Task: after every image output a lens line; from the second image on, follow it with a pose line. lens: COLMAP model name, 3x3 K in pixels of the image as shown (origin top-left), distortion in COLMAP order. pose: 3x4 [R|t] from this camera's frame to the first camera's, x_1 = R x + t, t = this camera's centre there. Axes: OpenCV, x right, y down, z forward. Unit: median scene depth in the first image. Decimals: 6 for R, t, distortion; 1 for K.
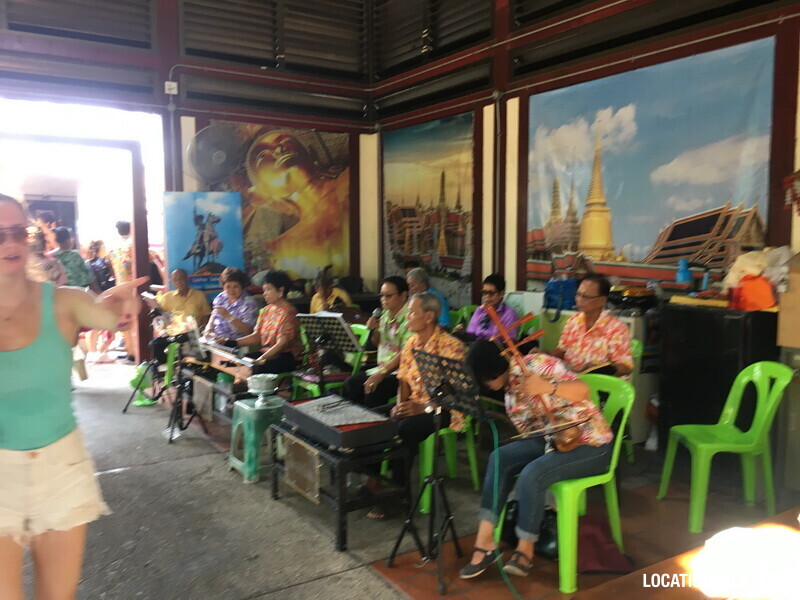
lens RADIAL K [[676.6, 0, 400.0], [0, 676.6, 300.0], [0, 0, 1]] dist [0.065546, -0.106011]
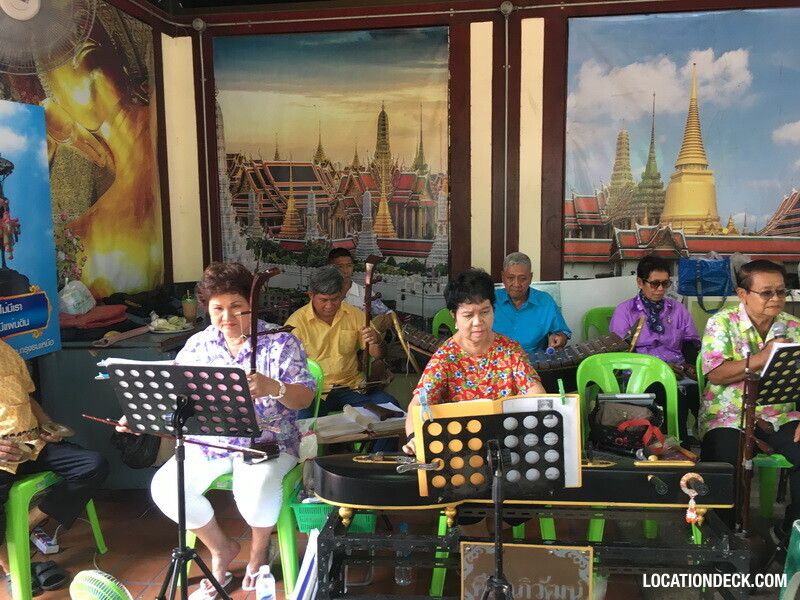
lens RADIAL K [[676.6, 0, 400.0], [0, 676.6, 300.0], [0, 0, 1]] dist [0.065546, -0.106011]
pose [[0.651104, -0.093318, 0.753230, -0.459164], [0.083883, 0.995181, 0.050783, -0.039878], [-0.754339, 0.030118, 0.655794, 0.576408]]
